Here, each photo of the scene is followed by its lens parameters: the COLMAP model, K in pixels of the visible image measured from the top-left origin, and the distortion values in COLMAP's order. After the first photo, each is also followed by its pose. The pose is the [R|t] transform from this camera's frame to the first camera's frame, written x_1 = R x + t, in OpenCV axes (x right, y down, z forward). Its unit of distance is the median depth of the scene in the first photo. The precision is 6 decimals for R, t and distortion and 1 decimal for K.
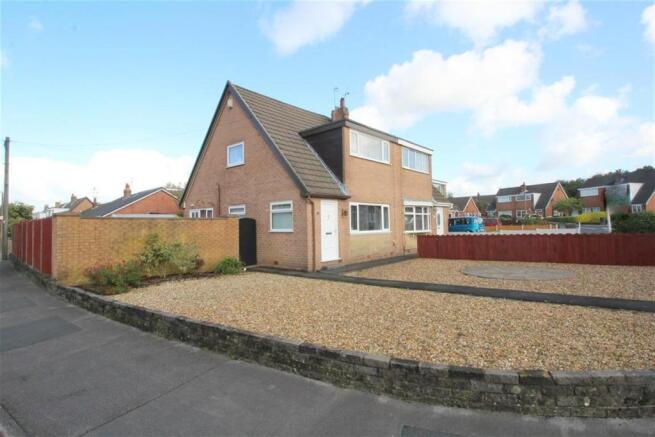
lens RADIAL K [[346.2, 0, 328.3], [0, 346.2, 216.0], [0, 0, 1]] dist [0.004753, -0.000167]
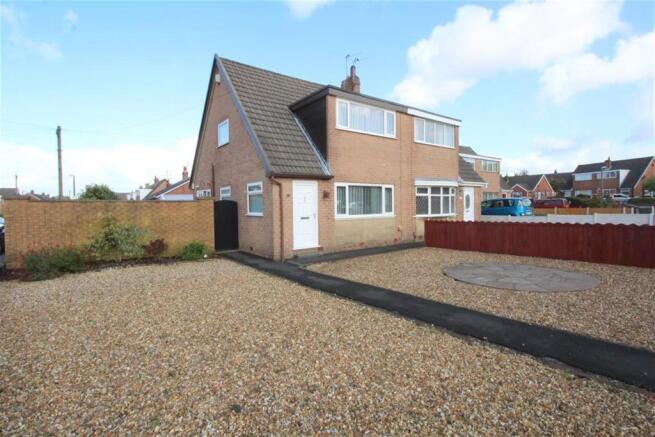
lens RADIAL K [[330.2, 0, 326.2], [0, 330.2, 219.8], [0, 0, 1]] dist [0.004156, -0.000121]
pose [[0.978054, 0.016362, -0.207708, 0.190628], [-0.000930, 0.997244, 0.074181, -0.007018], [0.208349, -0.072360, 0.975374, 0.146727]]
